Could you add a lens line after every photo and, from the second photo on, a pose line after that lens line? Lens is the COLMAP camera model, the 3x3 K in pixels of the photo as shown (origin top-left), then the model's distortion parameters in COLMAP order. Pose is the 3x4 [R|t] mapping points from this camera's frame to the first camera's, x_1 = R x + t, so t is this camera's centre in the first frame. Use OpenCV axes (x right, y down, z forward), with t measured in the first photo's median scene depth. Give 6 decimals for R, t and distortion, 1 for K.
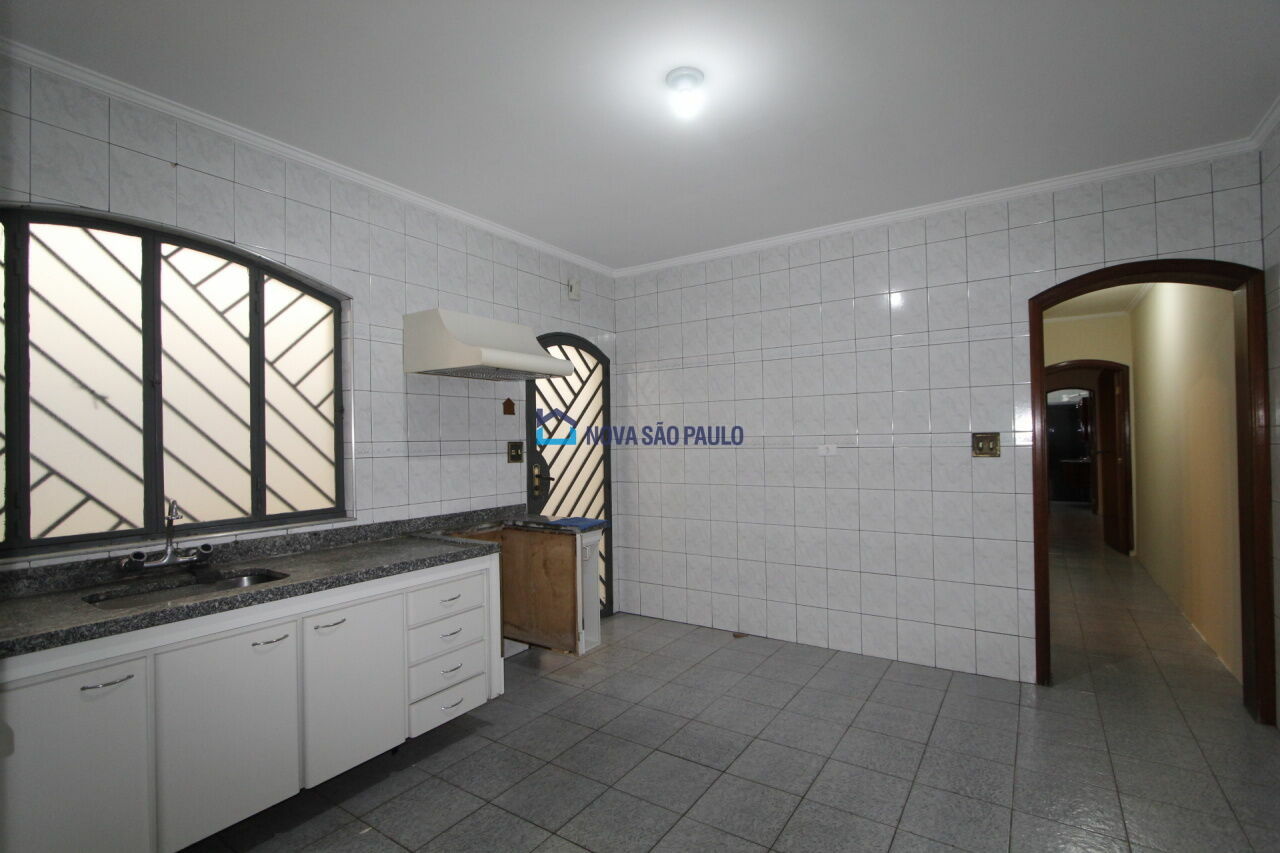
lens RADIAL K [[589.7, 0, 637.7], [0, 589.7, 434.1], [0, 0, 1]] dist [-0.014548, -0.000177]
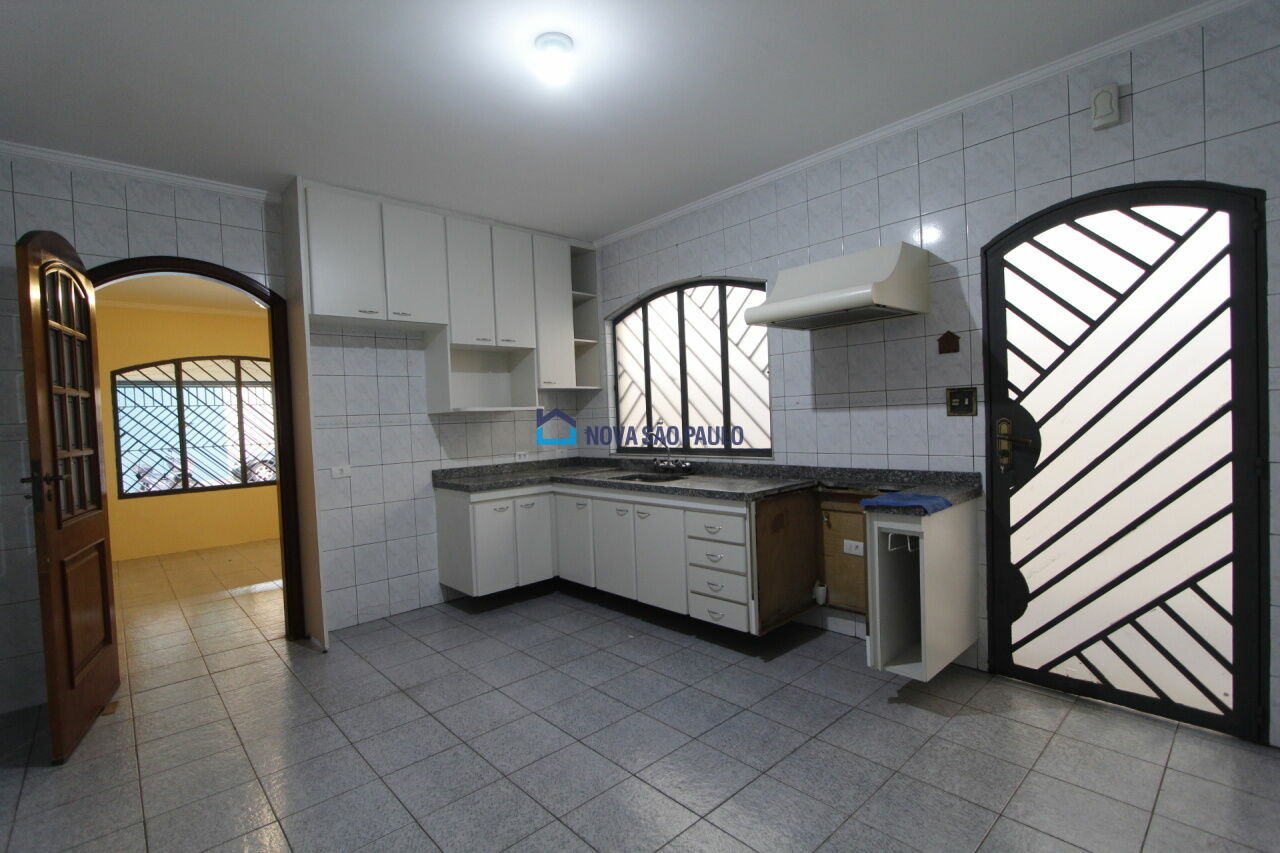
lens RADIAL K [[589.7, 0, 637.7], [0, 589.7, 434.1], [0, 0, 1]] dist [-0.014548, -0.000177]
pose [[-0.233274, 0.065991, -0.970169, 0.706230], [0.067255, 0.996400, 0.051604, 0.006024], [0.970082, -0.053211, -0.236873, 0.897597]]
